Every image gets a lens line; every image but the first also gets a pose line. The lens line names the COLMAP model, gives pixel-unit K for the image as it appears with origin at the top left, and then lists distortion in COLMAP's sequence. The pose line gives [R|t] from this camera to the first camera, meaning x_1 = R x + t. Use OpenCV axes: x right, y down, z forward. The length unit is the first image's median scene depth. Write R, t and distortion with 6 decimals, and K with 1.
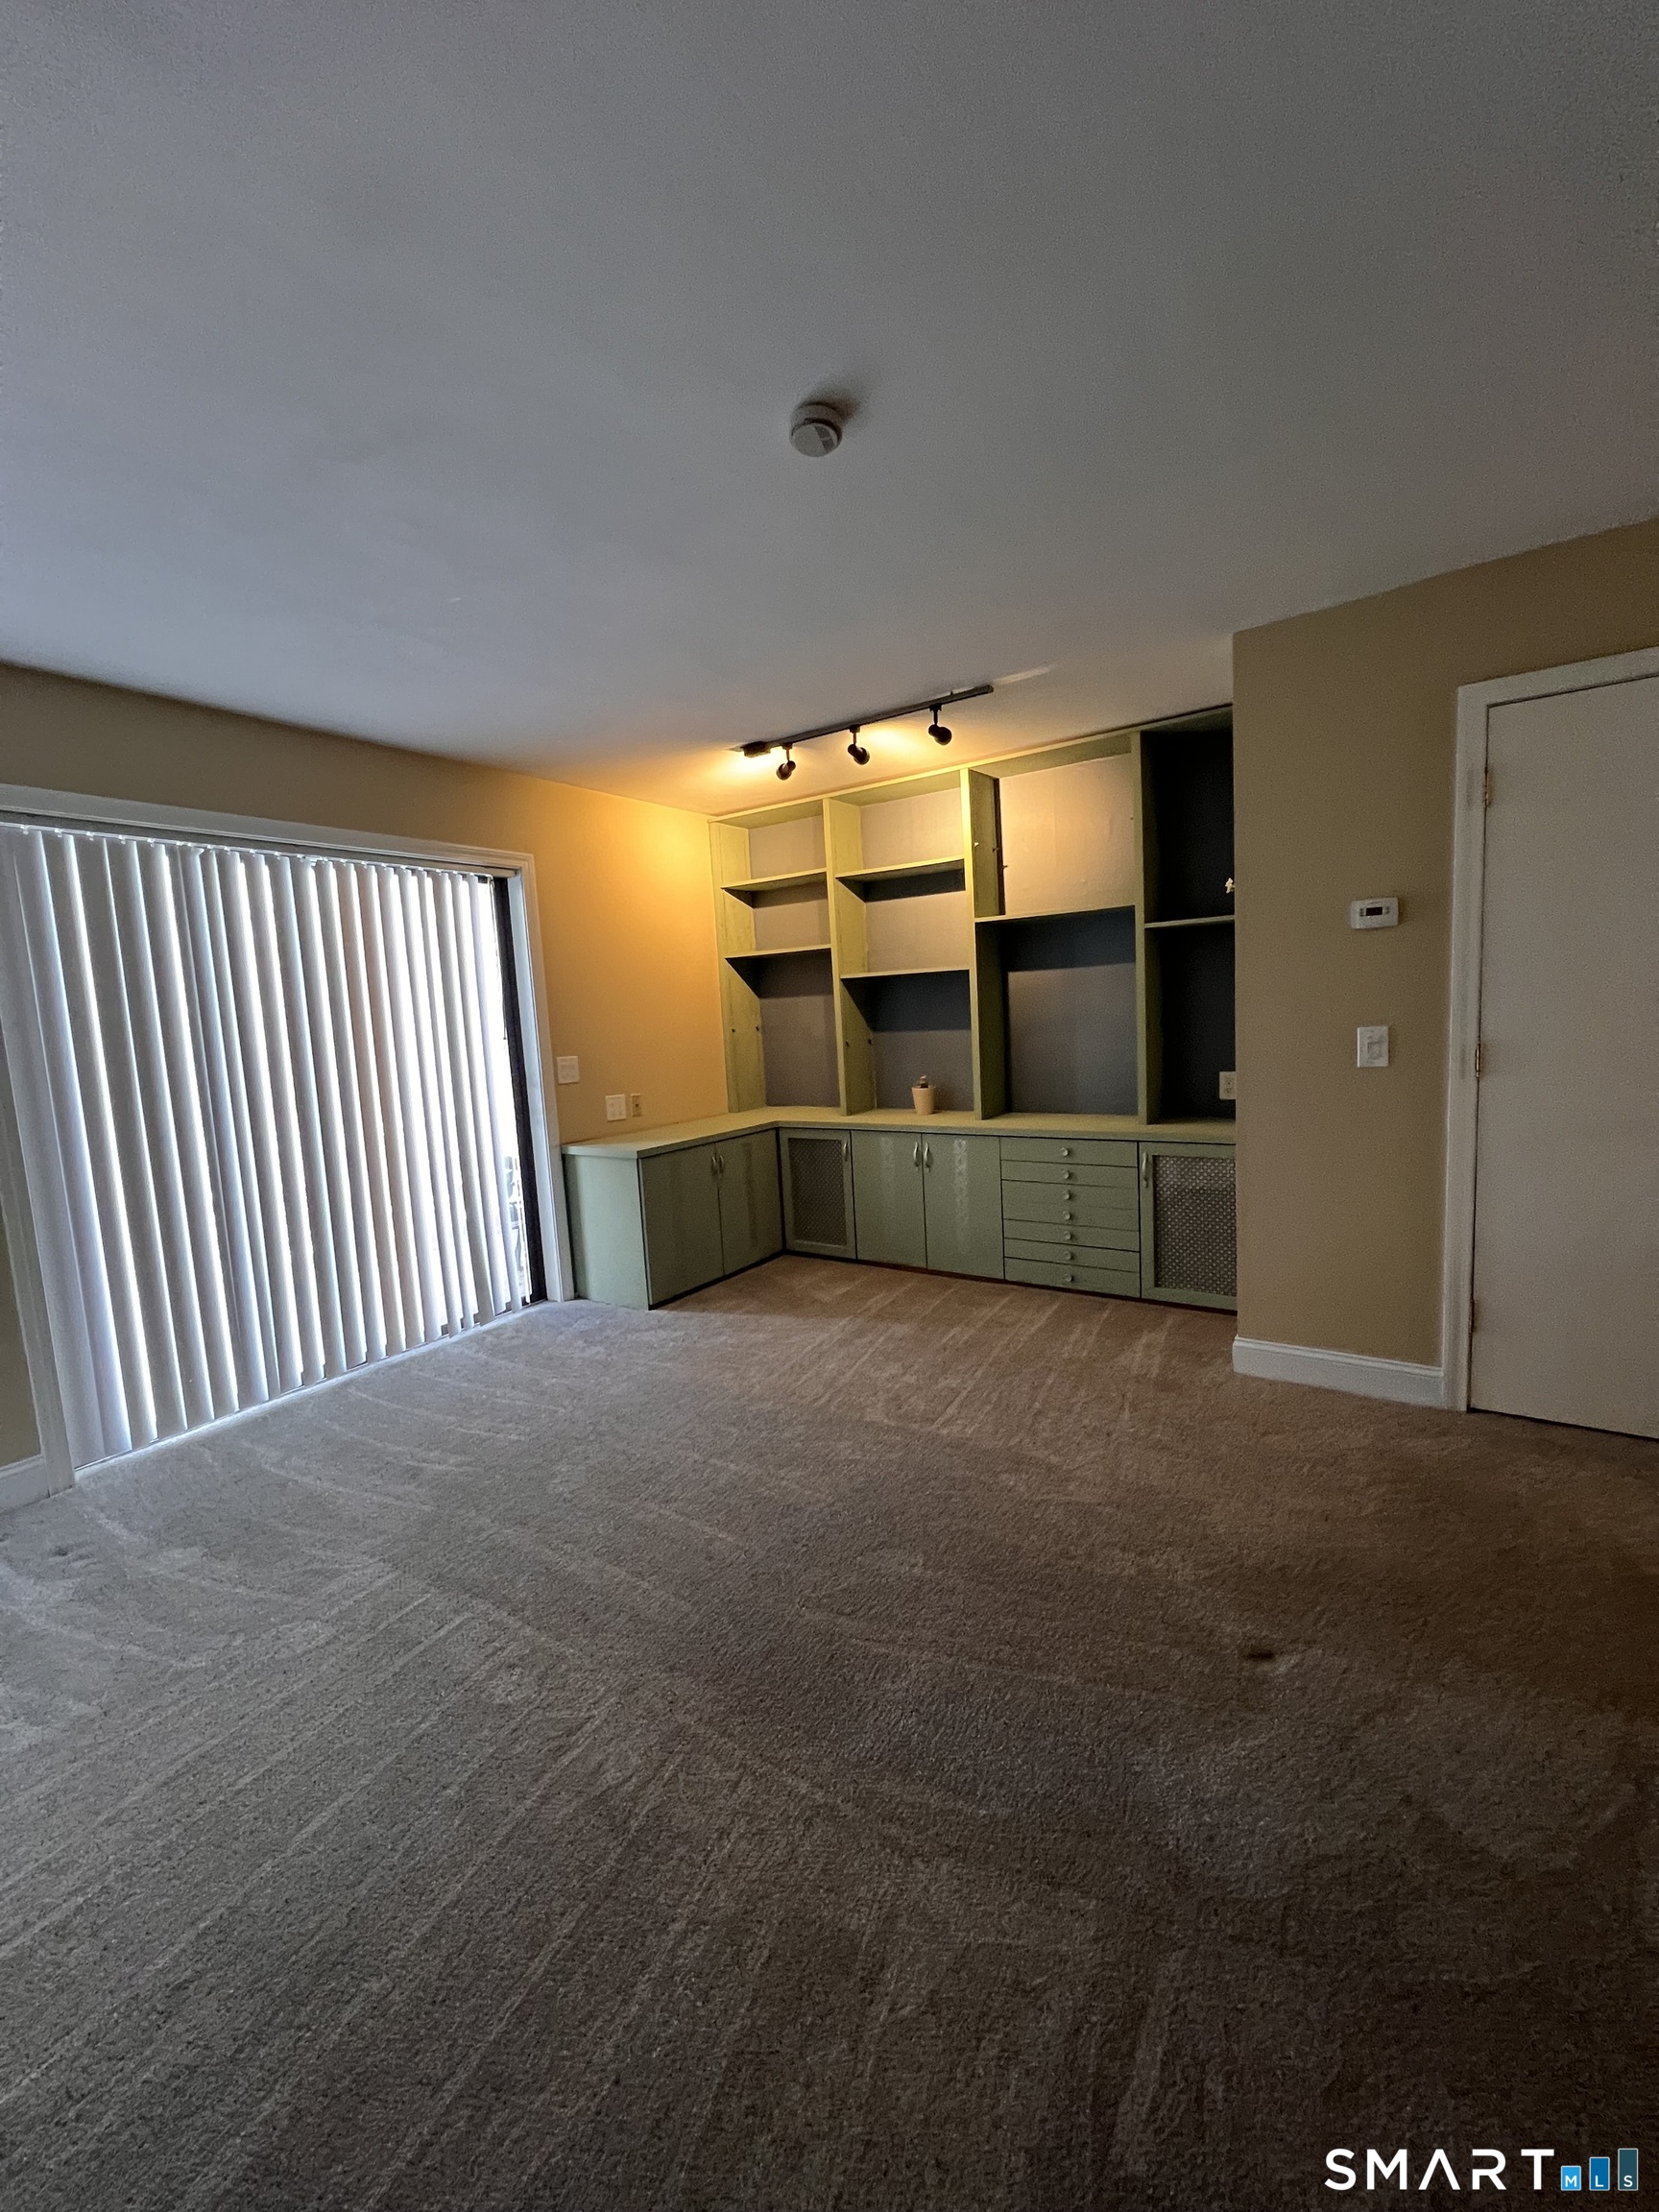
lens RADIAL K [[887.7, 0, 836.5], [0, 887.7, 1123.3], [0, 0, 1]] dist [0.001969, 0.000616]
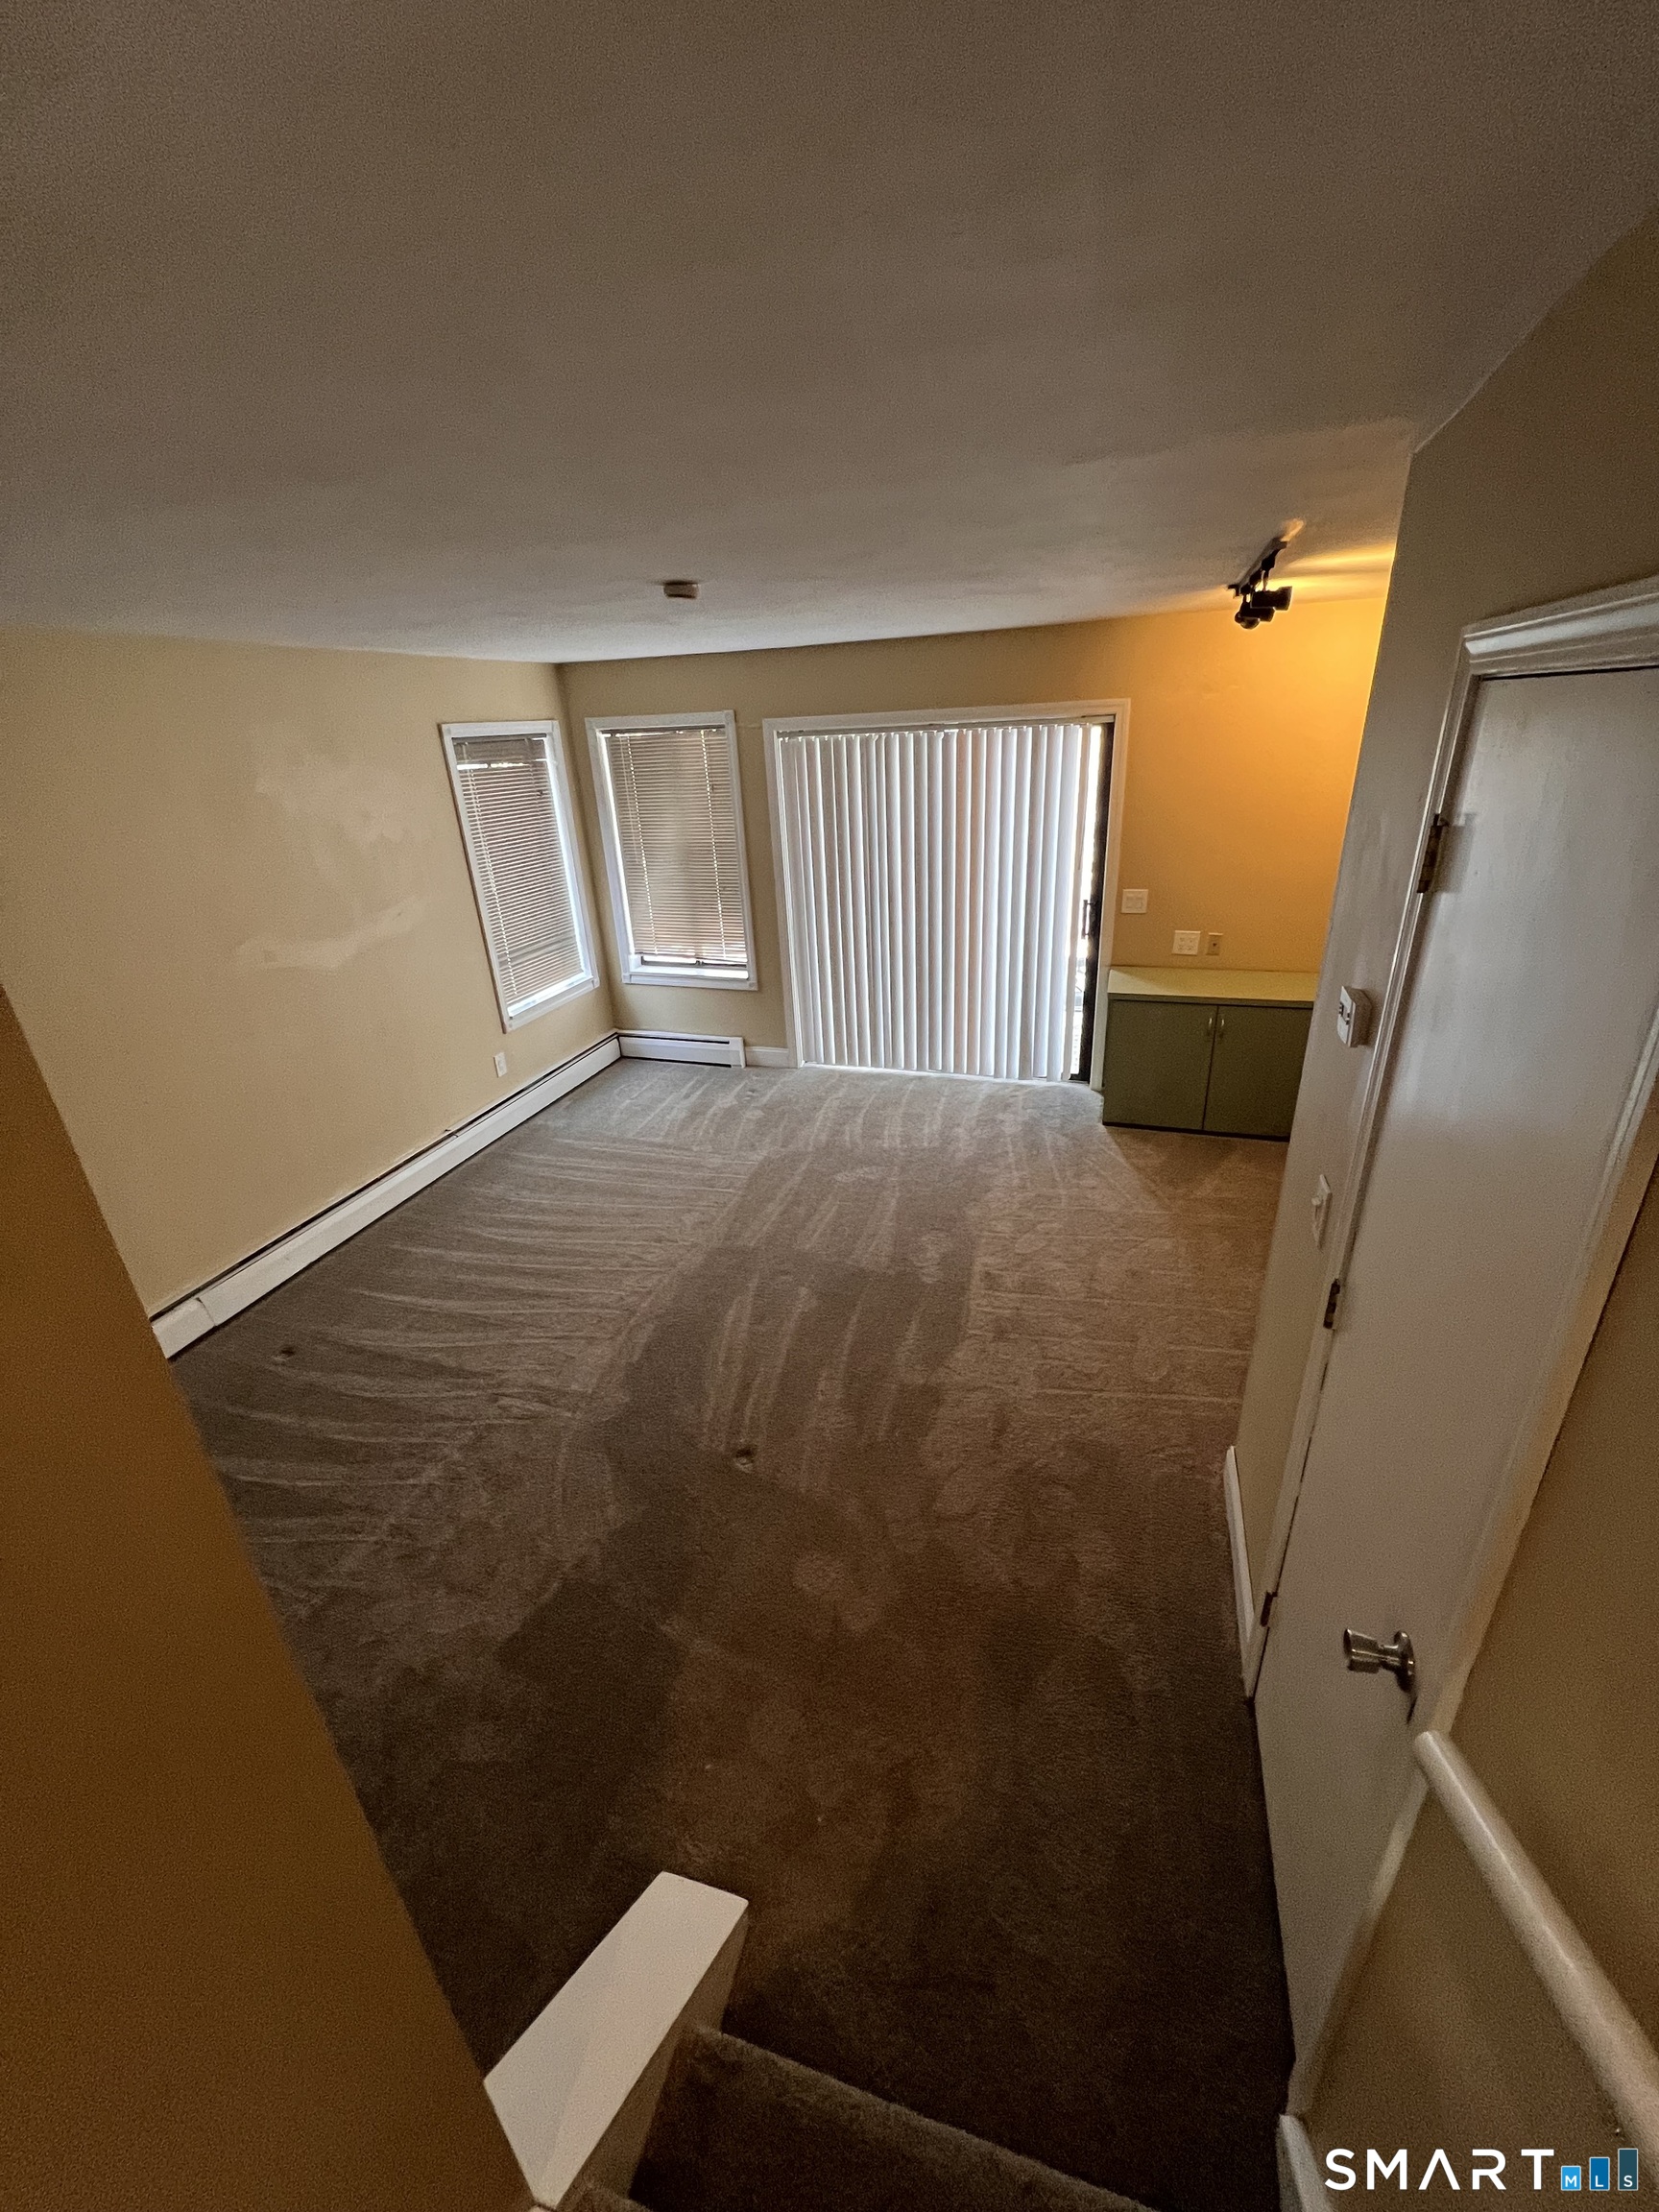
lens RADIAL K [[887.7, 0, 829.8], [0, 887.7, 1100.4], [0, 0, 1]] dist [0.001969, 0.000616]
pose [[0.272052, 0.405723, -0.872569, 0.879259], [-0.098558, 0.913750, 0.394142, -0.306920], [0.957222, -0.021228, 0.288575, 0.398953]]
